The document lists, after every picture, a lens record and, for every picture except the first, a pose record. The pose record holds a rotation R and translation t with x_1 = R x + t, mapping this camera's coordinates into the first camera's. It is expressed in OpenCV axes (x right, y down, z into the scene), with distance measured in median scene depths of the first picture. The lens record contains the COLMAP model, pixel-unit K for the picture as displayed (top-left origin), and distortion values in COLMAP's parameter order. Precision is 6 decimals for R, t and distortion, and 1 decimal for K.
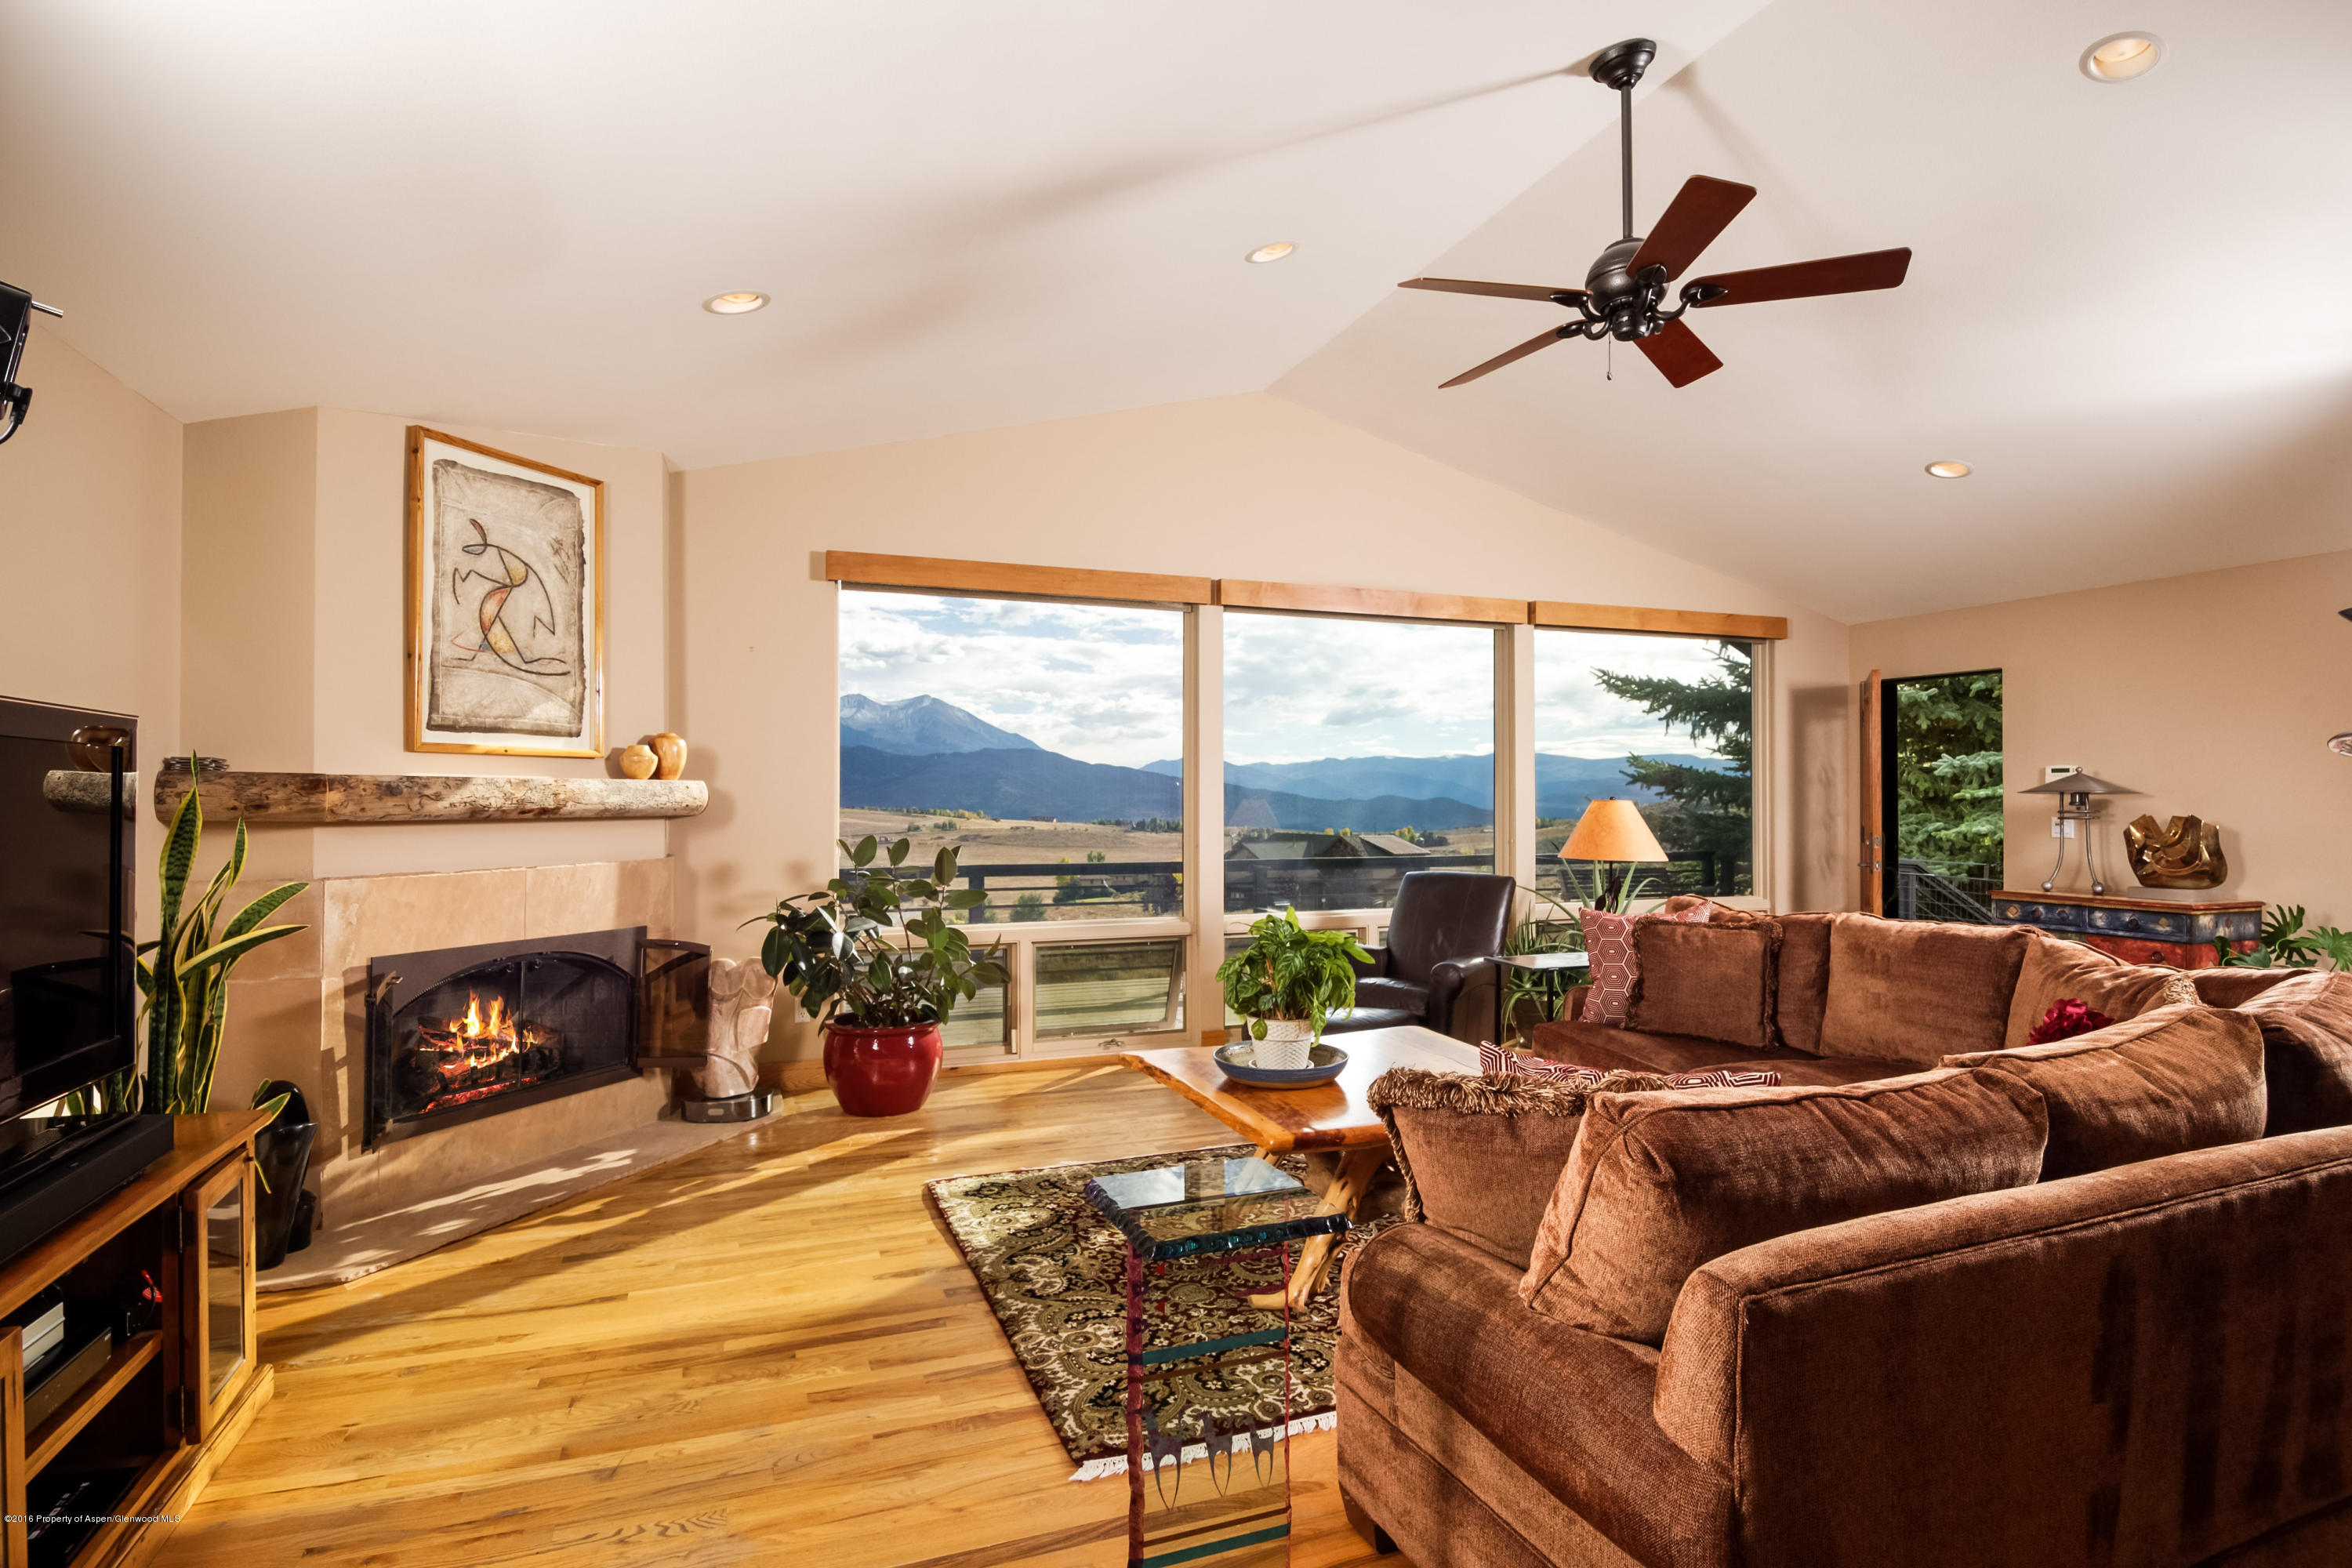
lens RADIAL K [[1214.3, 0, 1176.0], [0, 1214.3, 784.0], [0, 0, 1]] dist [0.027882, -0.029079]
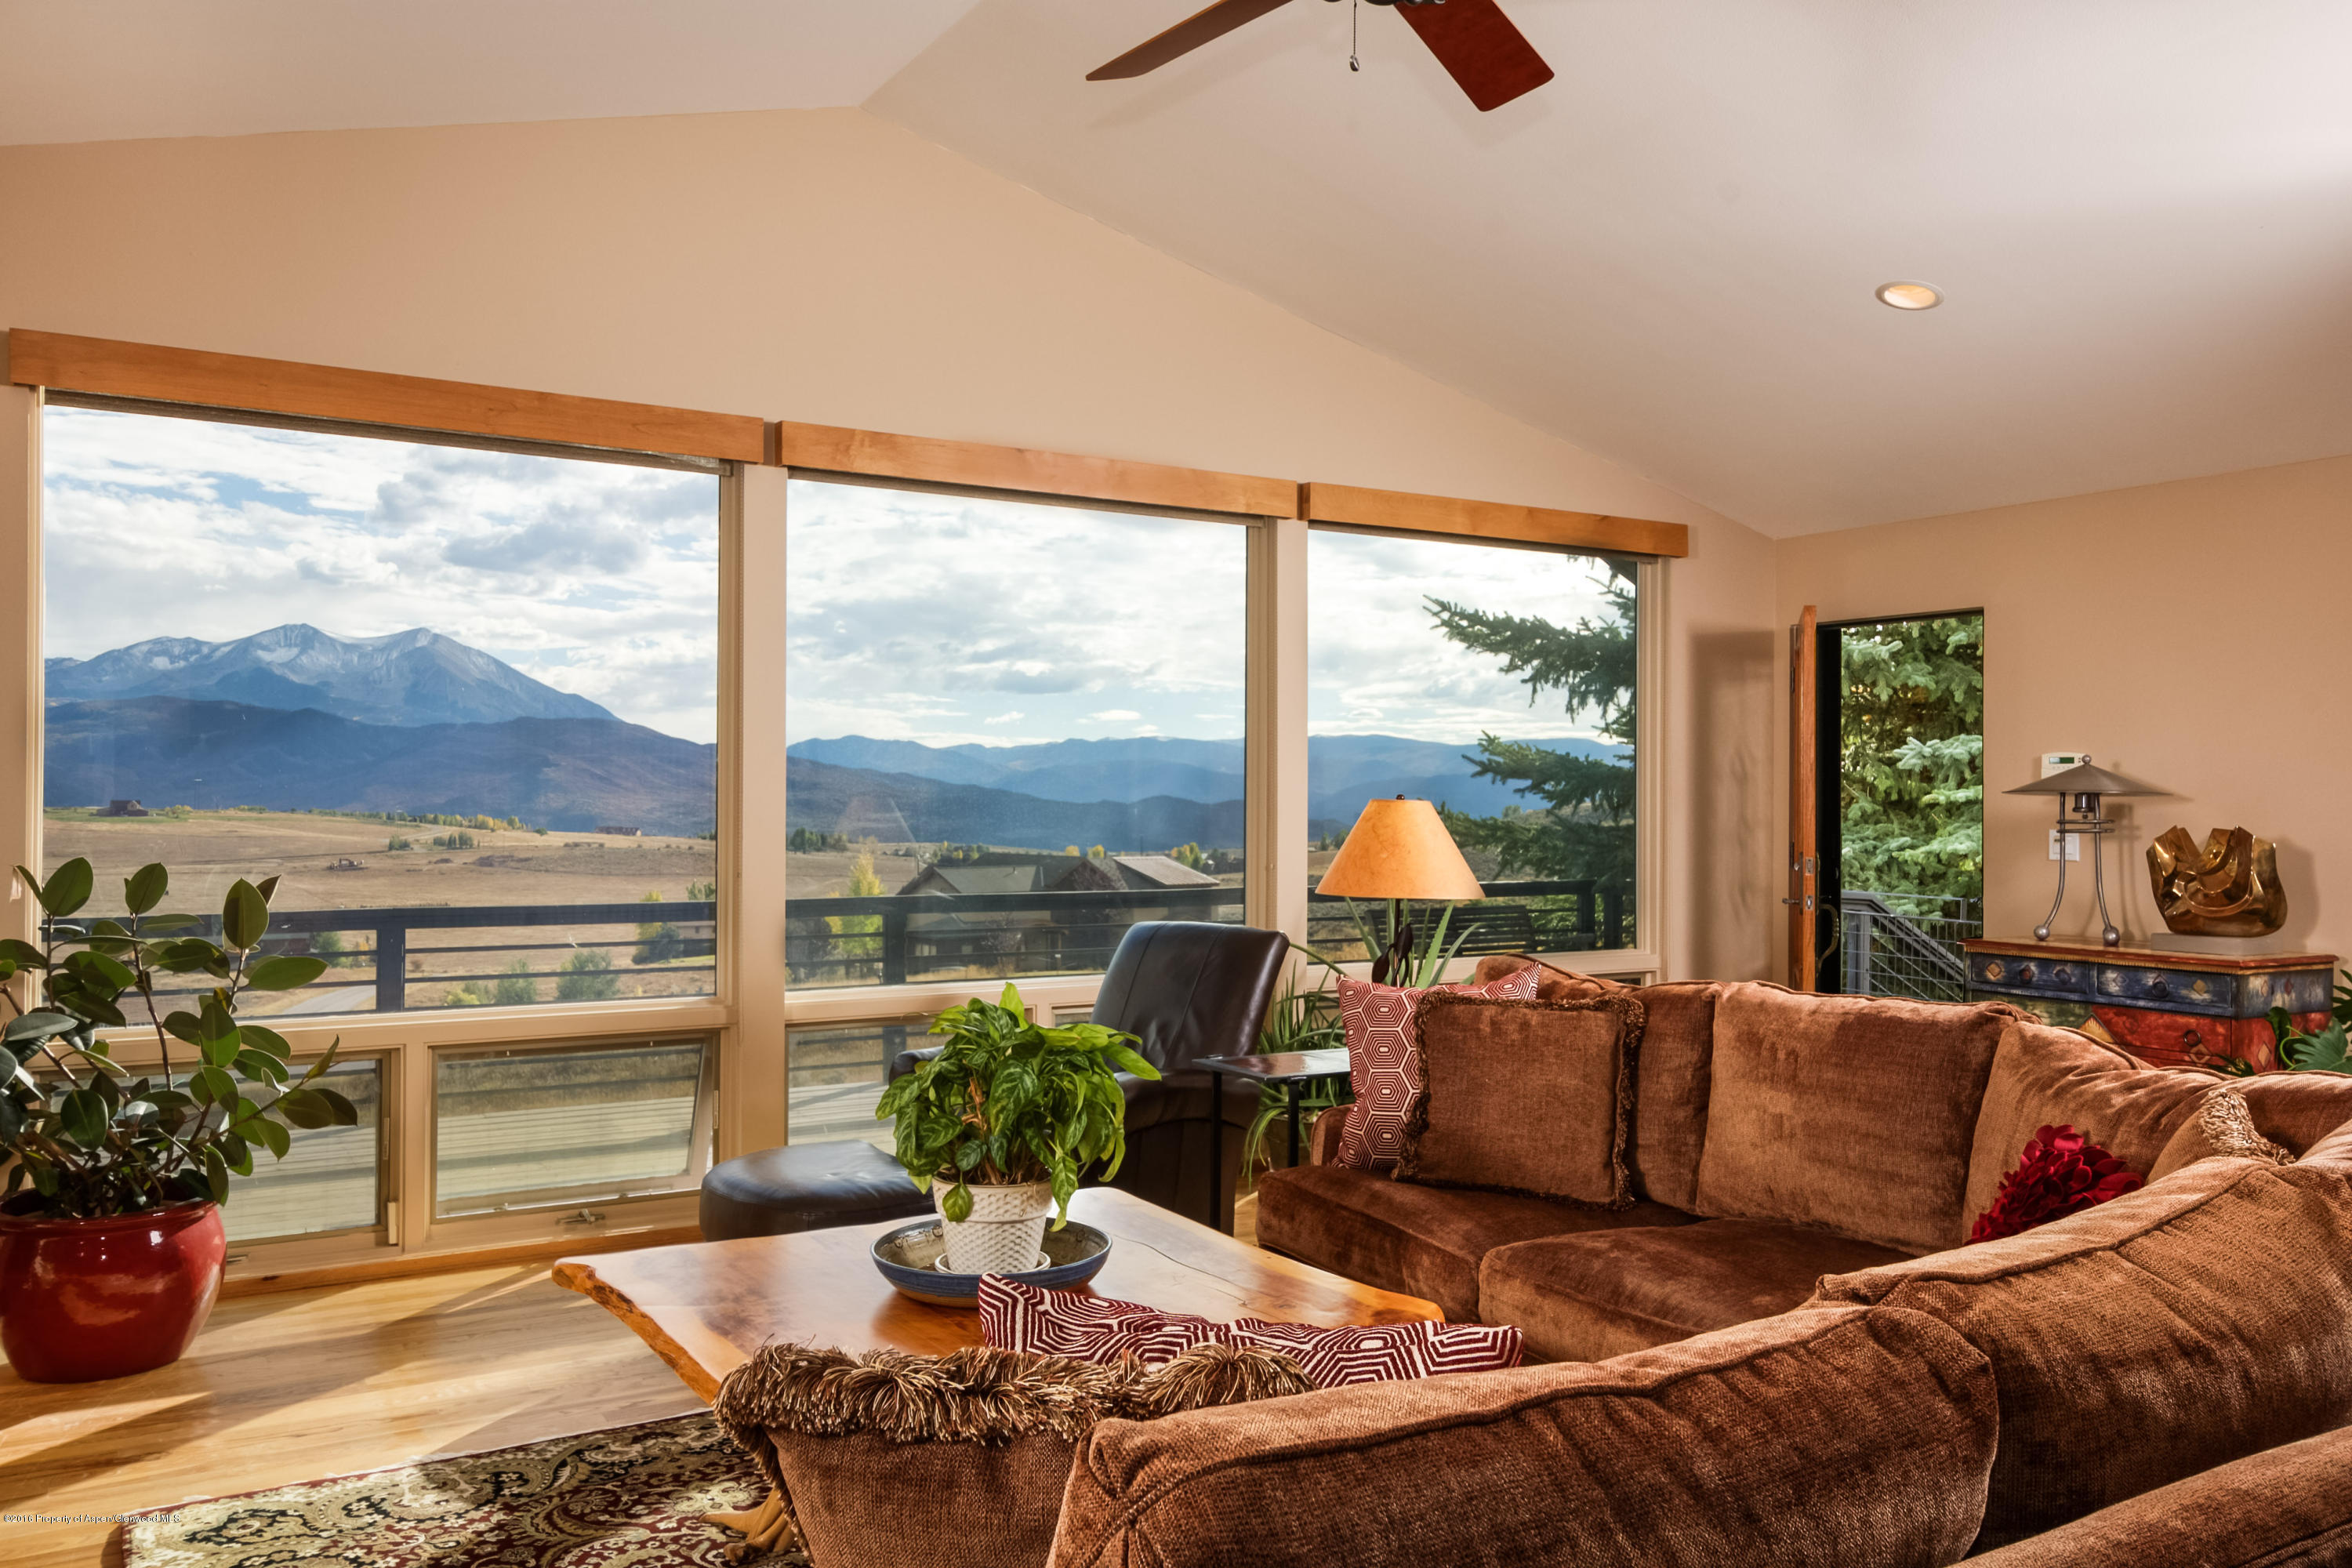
lens RADIAL K [[1851.6, 0, 1176.0], [0, 1851.6, 784.0], [0, 0, 1]] dist [0.037349, -0.006506]
pose [[0.984020, 0.006752, 0.177931, 0.088340], [-0.007334, 0.999970, 0.002614, 0.004062], [-0.177908, -0.003877, 0.984039, 0.109542]]
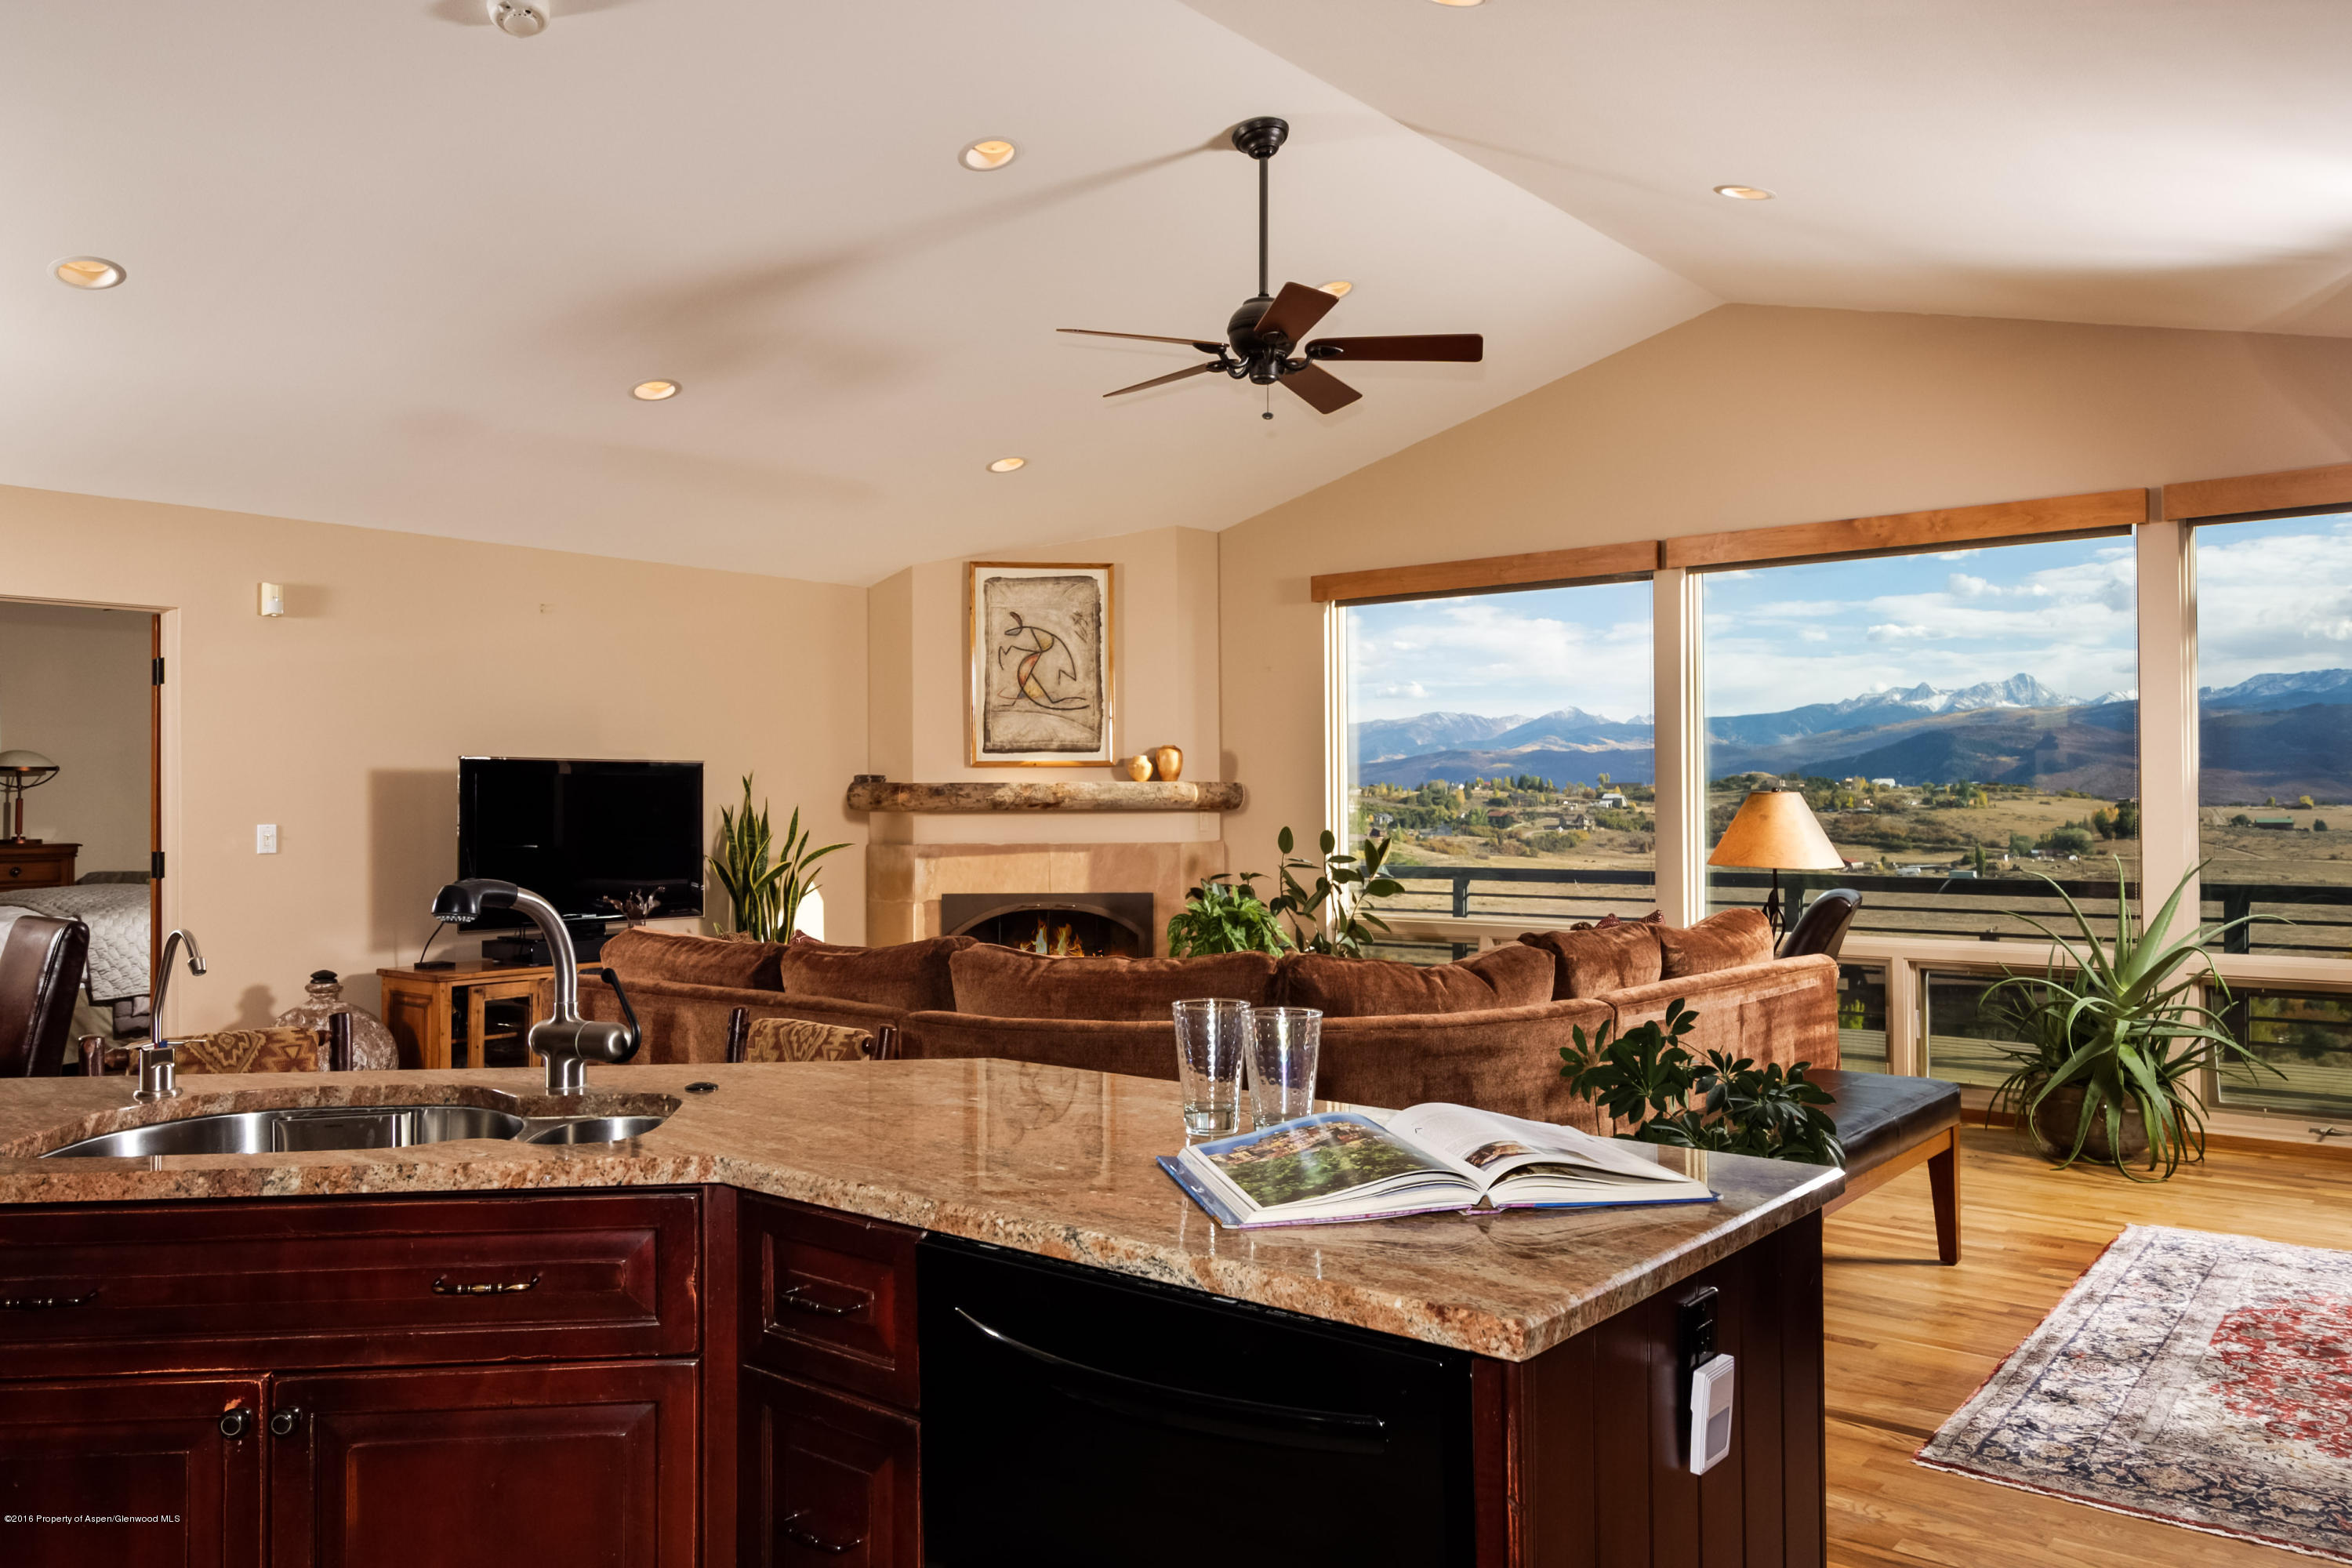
lens RADIAL K [[1851.6, 0, 1176.0], [0, 1851.6, 784.0], [0, 0, 1]] dist [0.037349, -0.006506]
pose [[0.478248, -0.014502, -0.878105, 1.398175], [0.016855, 0.999831, -0.007332, 0.015155], [0.878063, -0.011294, 0.478412, 0.070125]]
